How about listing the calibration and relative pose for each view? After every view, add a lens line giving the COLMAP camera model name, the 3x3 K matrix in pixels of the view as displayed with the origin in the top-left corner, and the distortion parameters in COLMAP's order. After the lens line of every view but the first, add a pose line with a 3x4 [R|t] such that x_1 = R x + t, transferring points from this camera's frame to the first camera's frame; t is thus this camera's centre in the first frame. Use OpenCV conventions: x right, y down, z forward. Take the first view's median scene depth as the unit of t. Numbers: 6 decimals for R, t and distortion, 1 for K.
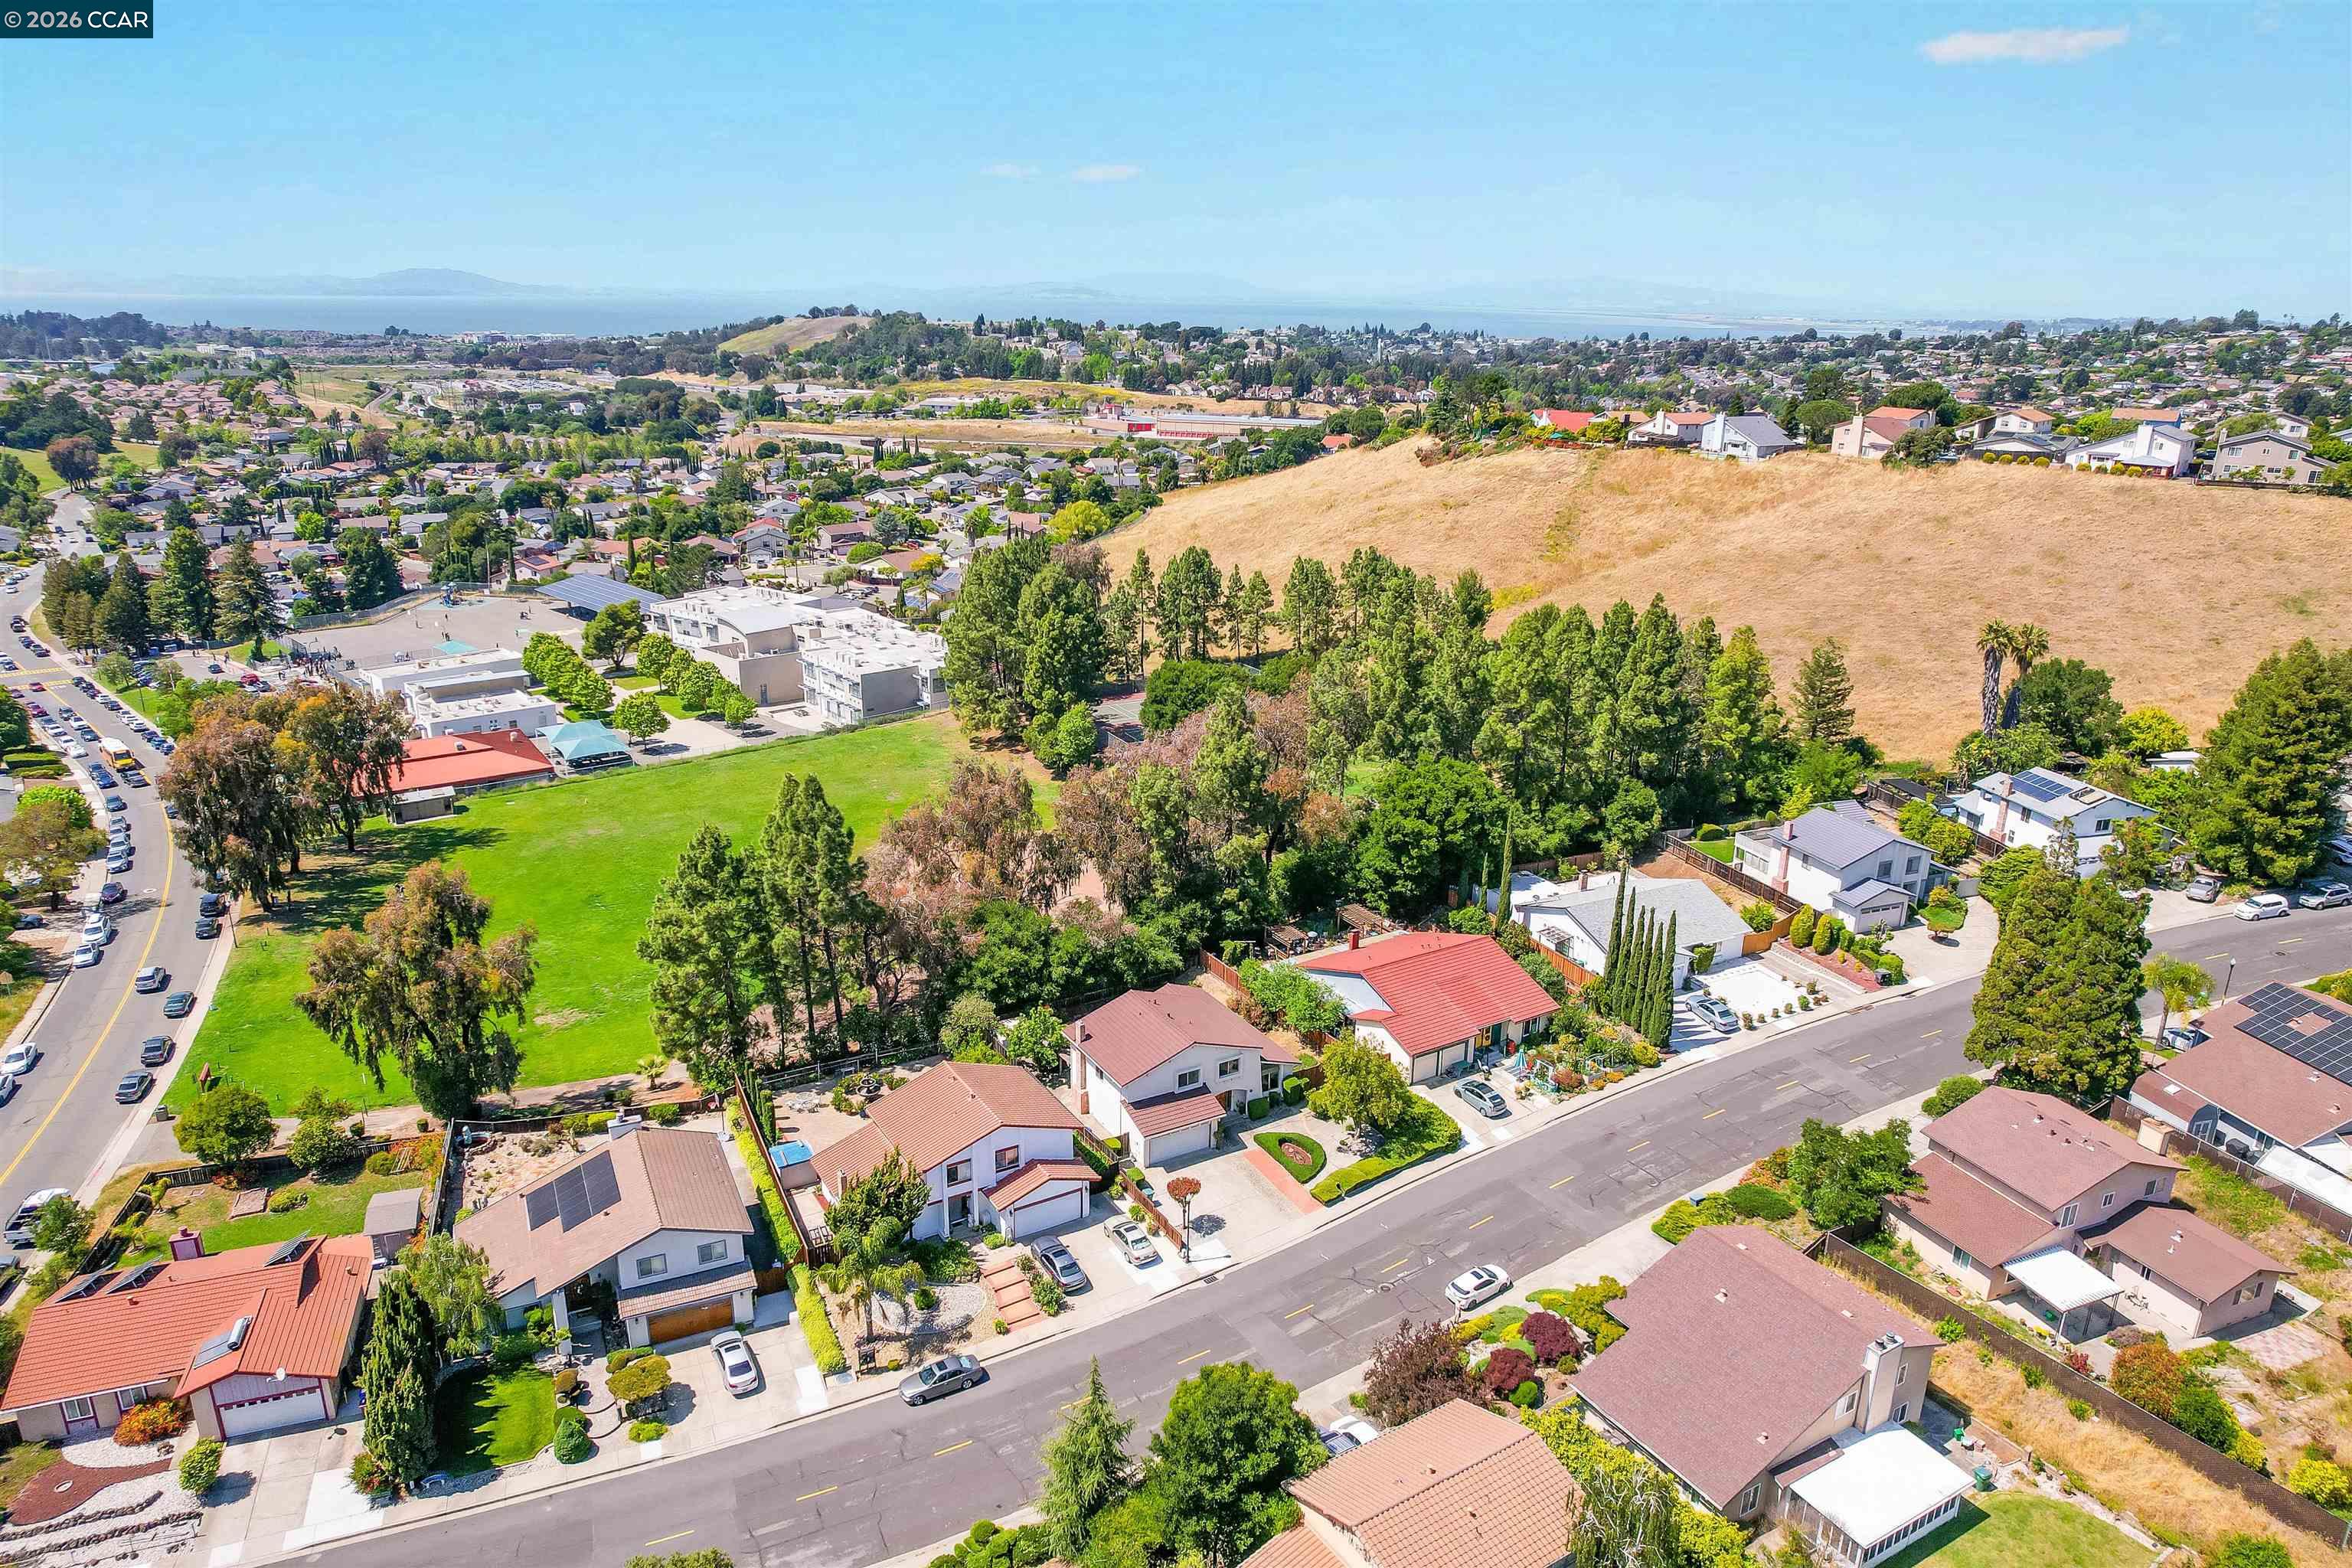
lens RADIAL K [[1517.4, 0, 1164.9], [0, 1517.4, 785.2], [0, 0, 1]] dist [-0.078711, 0.073282]
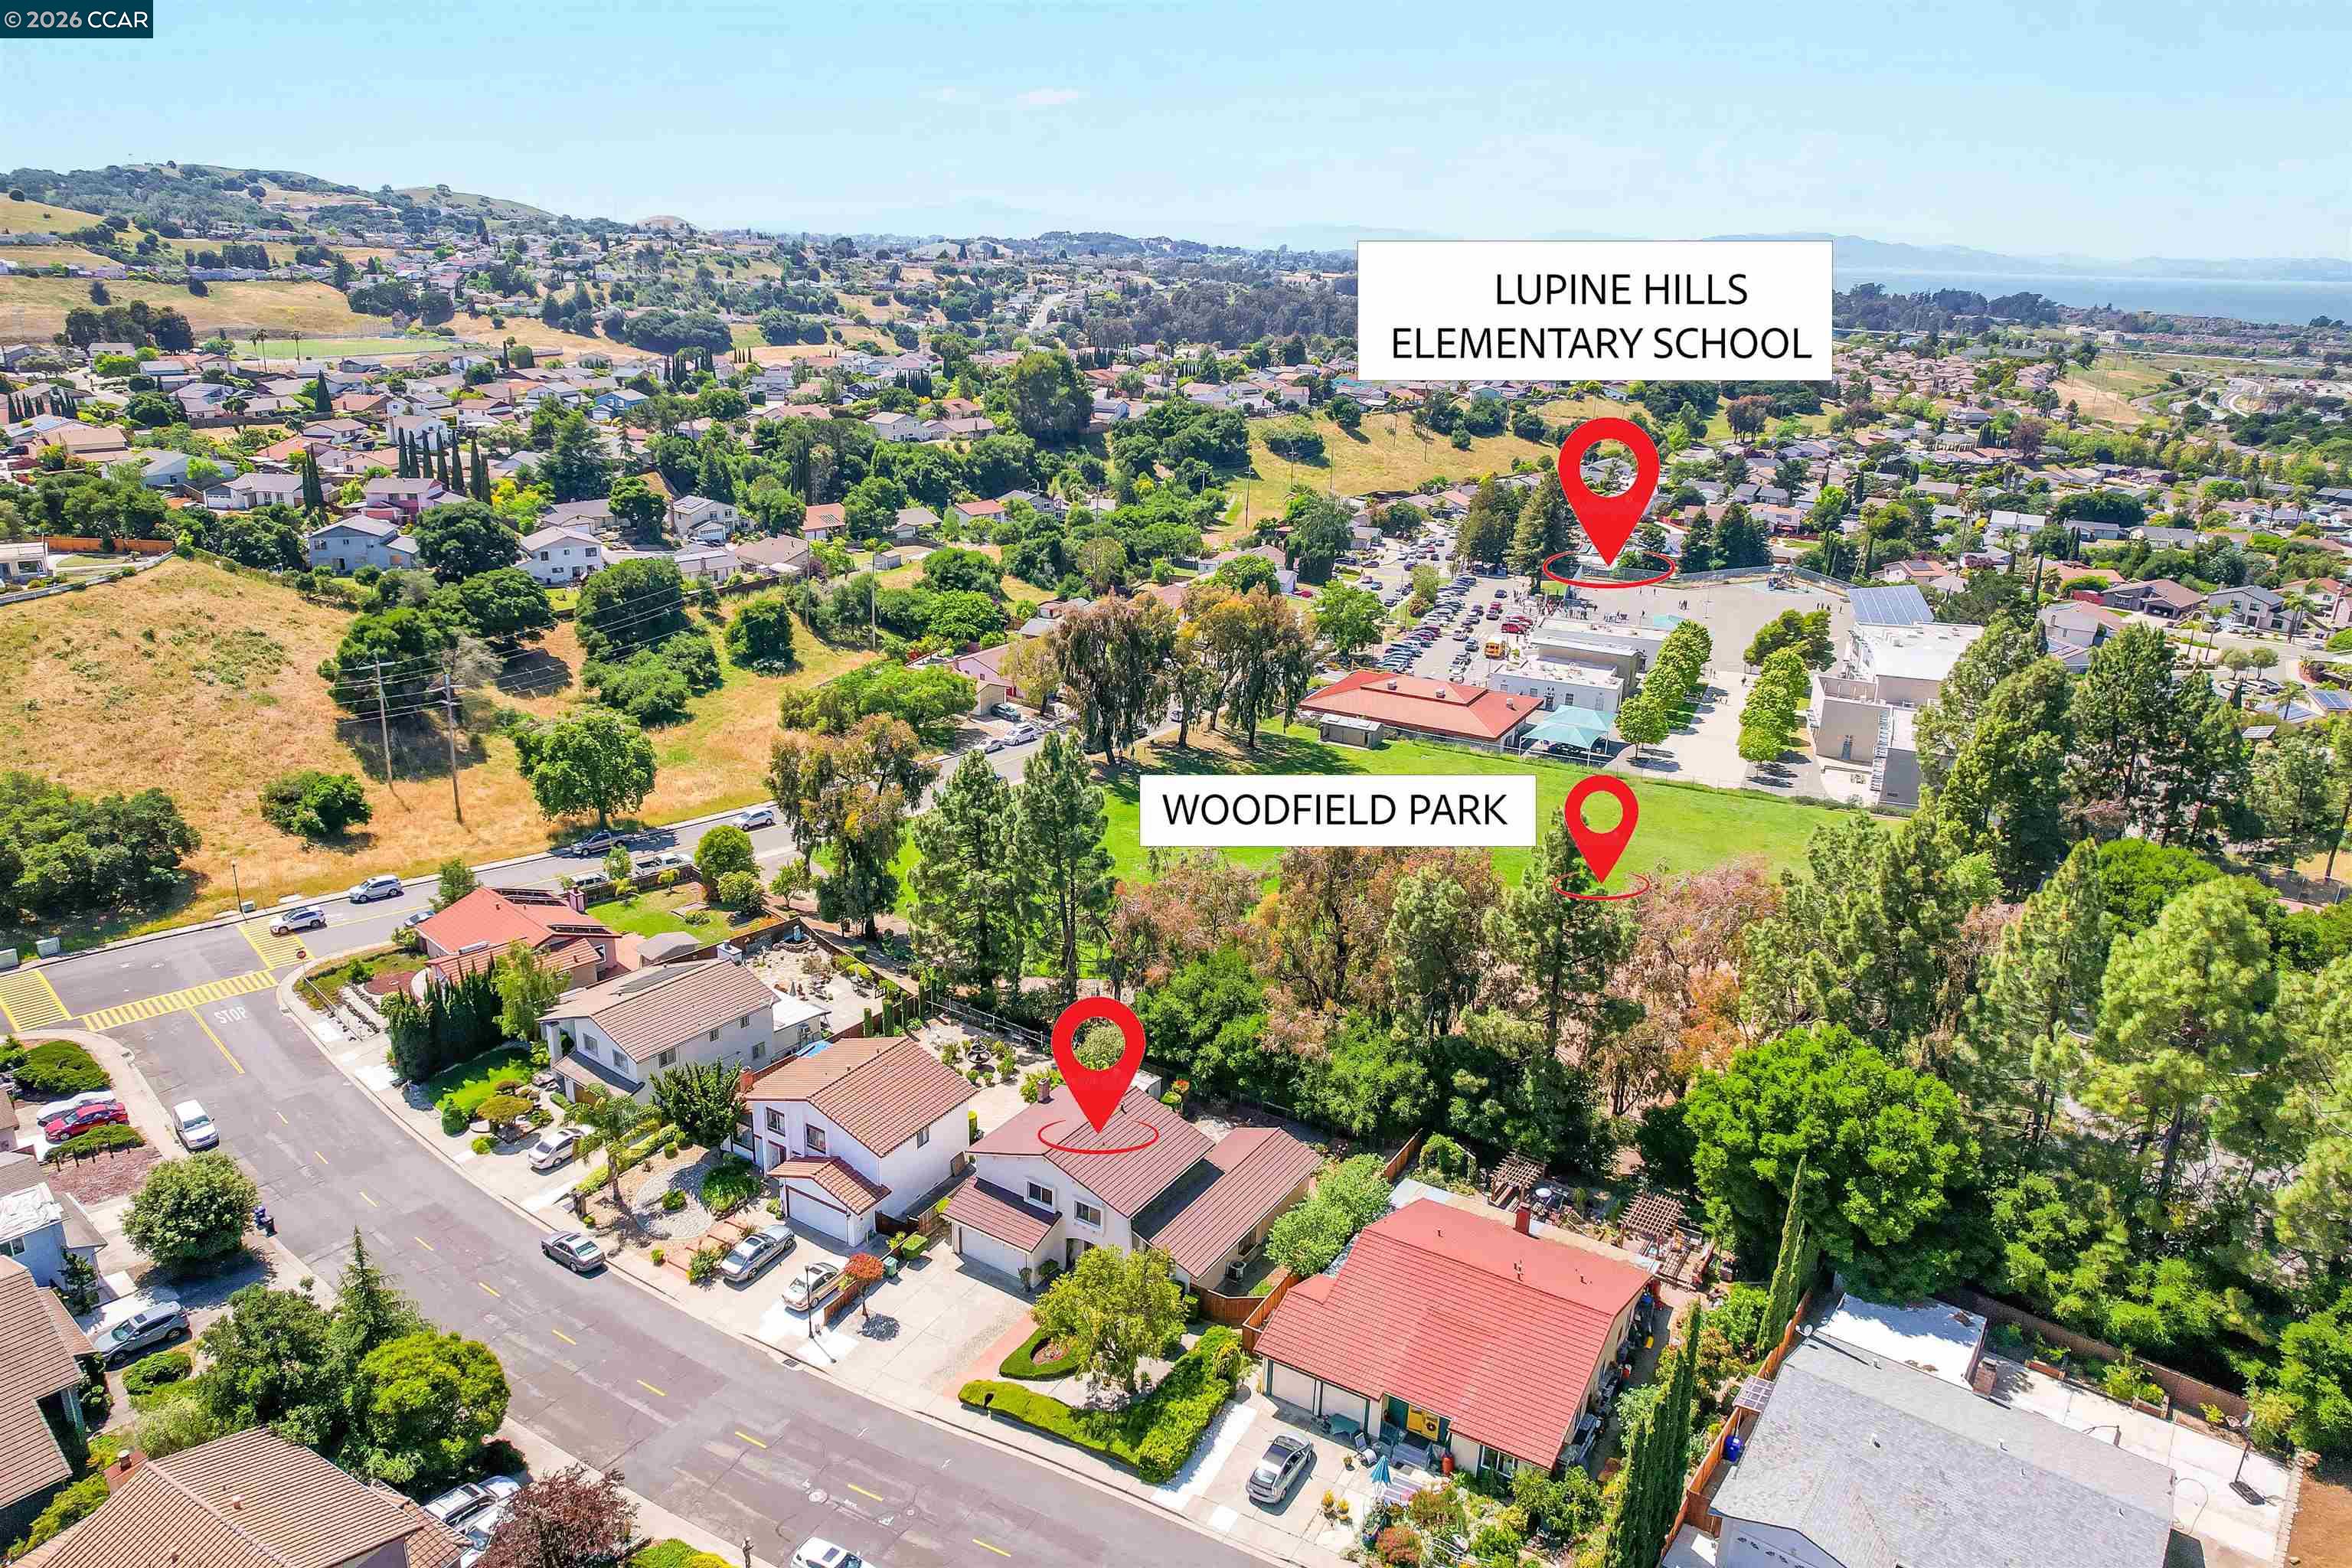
lens RADIAL K [[1550.3, 0, 1176.0], [0, 1550.3, 784.0], [0, 0, 1]] dist [-0.078001, 0.081954]
pose [[0.463275, 0.292831, -0.836437, 0.622091], [-0.291263, 0.941711, 0.168365, -0.163959], [0.836984, 0.165624, 0.521562, 0.527649]]
